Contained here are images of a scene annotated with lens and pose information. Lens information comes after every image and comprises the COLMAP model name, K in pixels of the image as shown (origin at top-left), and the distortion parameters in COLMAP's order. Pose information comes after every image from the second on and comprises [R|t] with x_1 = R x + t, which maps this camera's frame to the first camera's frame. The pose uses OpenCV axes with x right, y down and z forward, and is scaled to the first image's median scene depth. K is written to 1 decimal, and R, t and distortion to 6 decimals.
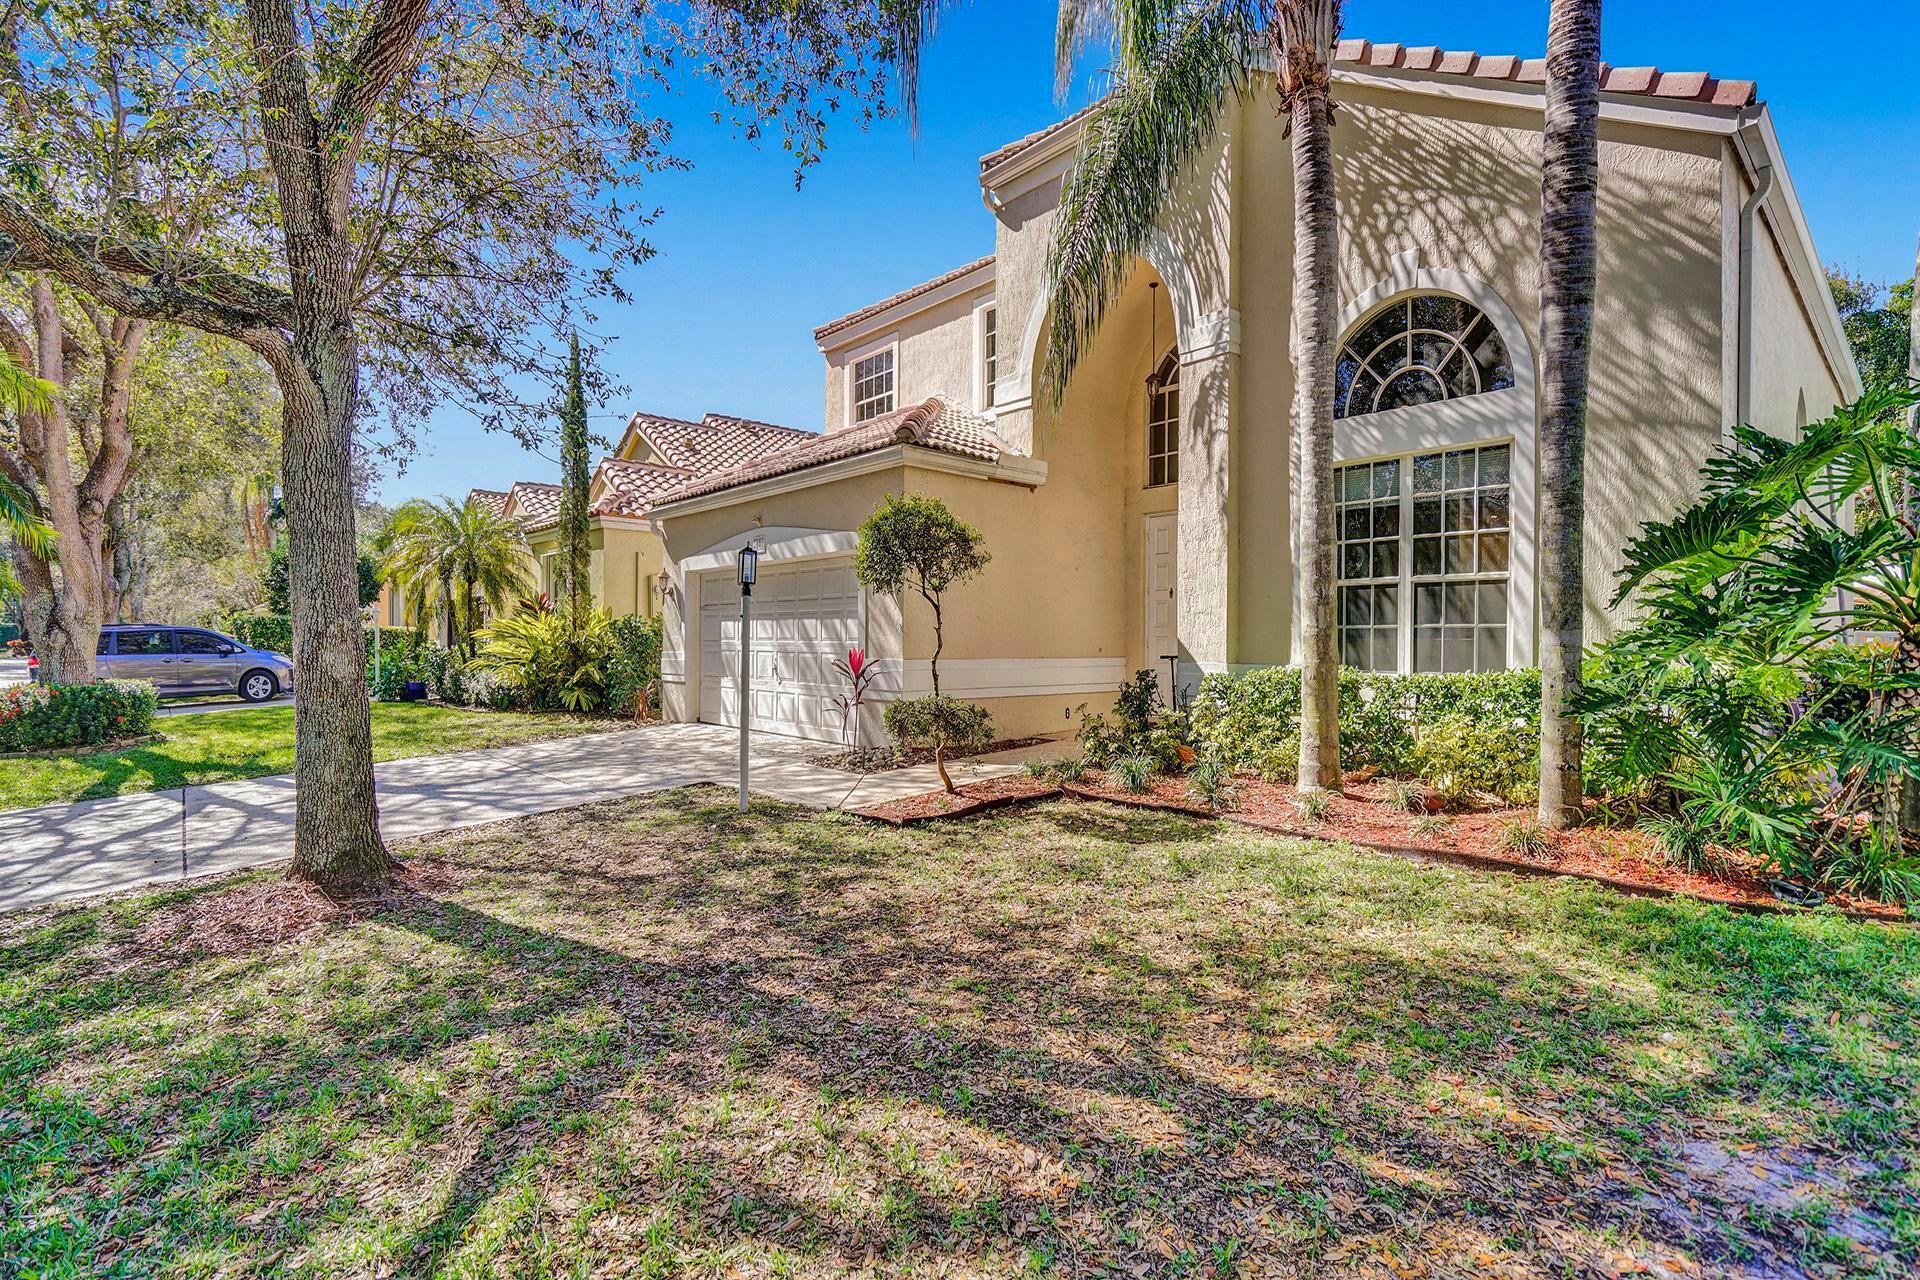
lens RADIAL K [[886.3, 0, 958.3], [0, 886.3, 663.1], [0, 0, 1]] dist [-0.009457, 0.000531]
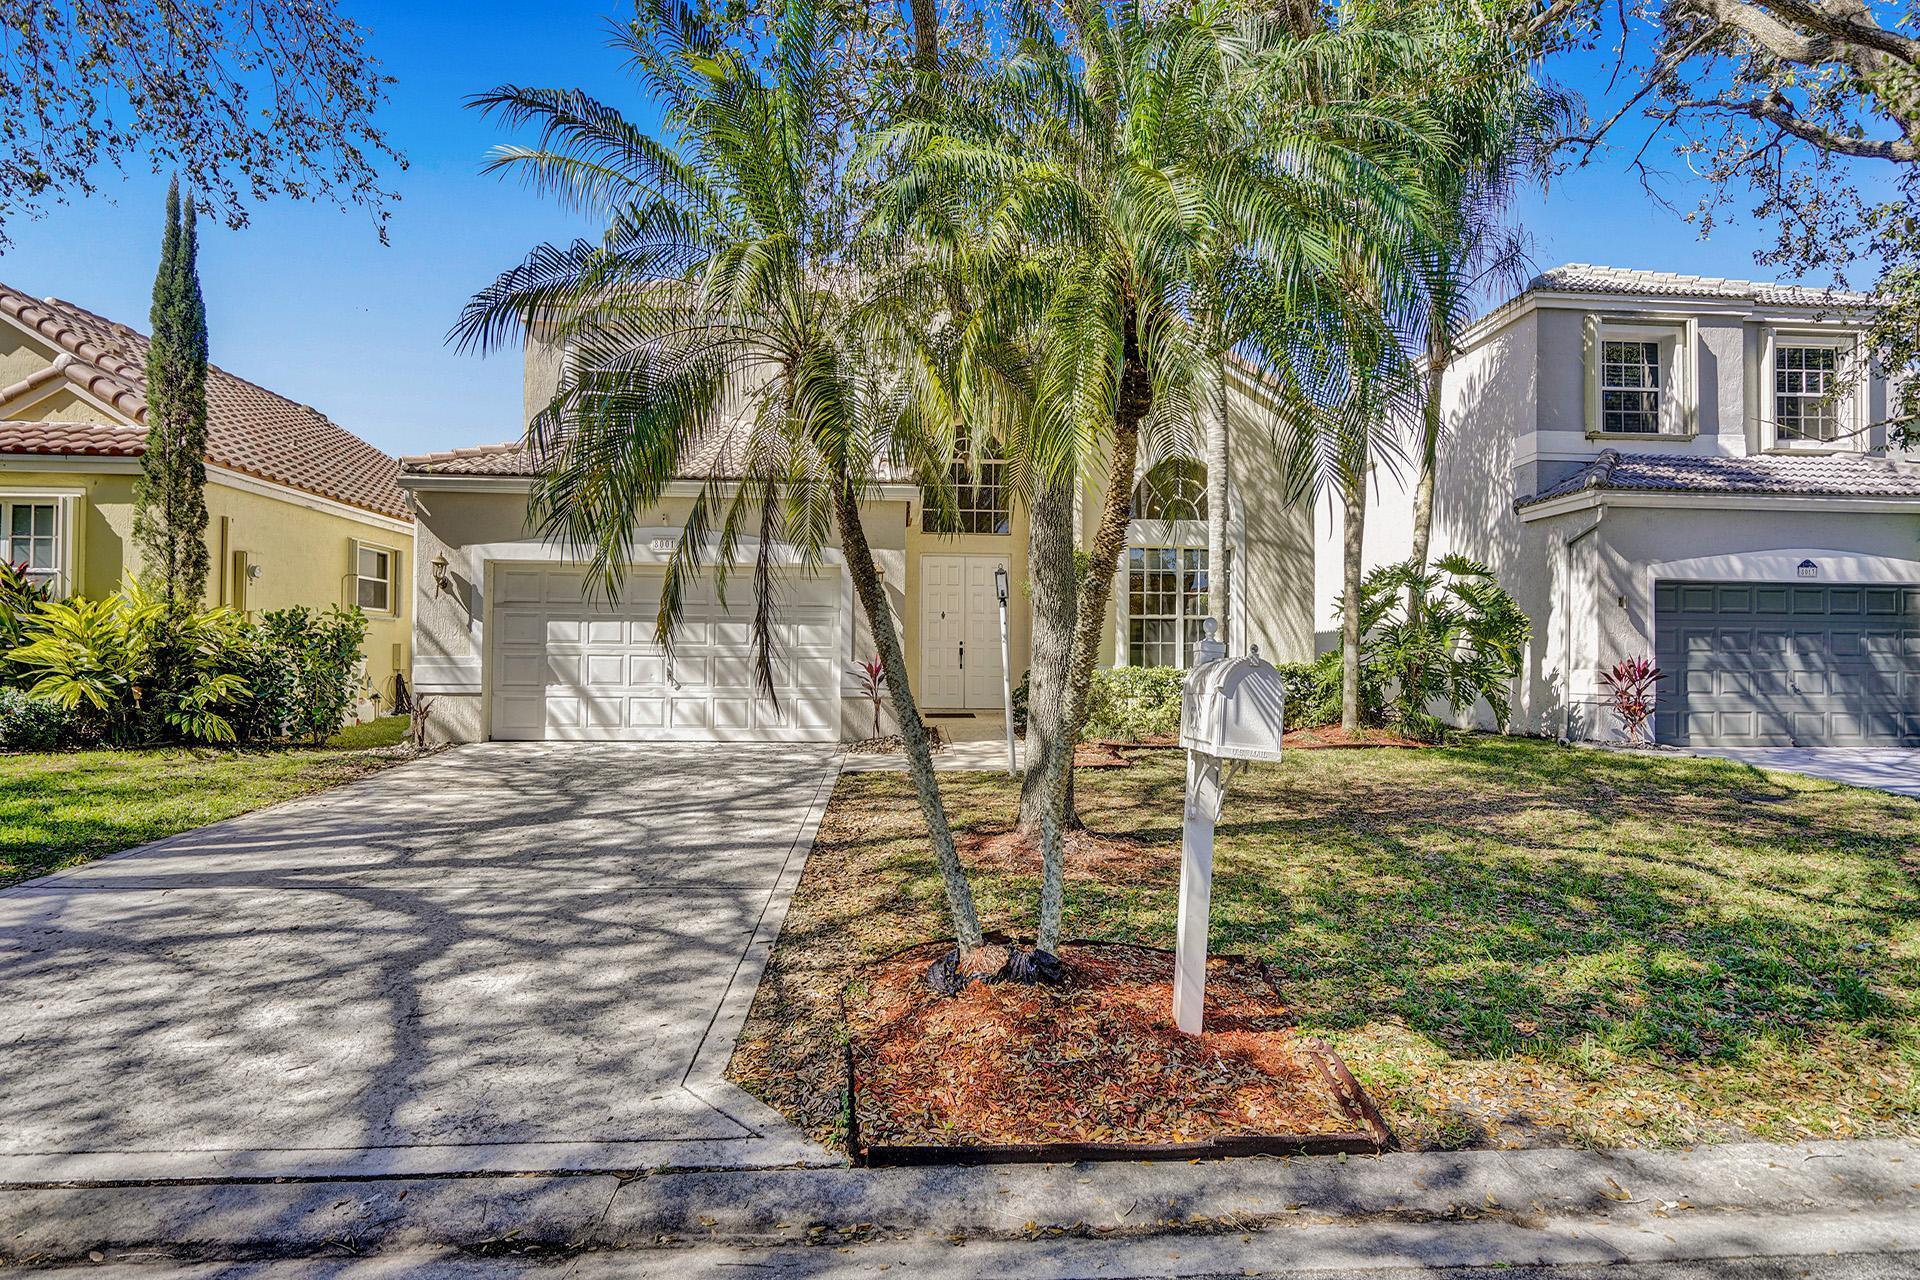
lens RADIAL K [[891.7, 0, 958.1], [0, 891.7, 630.2], [0, 0, 1]] dist [0.000393, 0.000664]
pose [[0.597740, 0.012154, 0.801598, -0.802317], [0.010297, 0.999686, -0.022836, -0.015314], [-0.801624, 0.021904, 0.597427, 0.164480]]
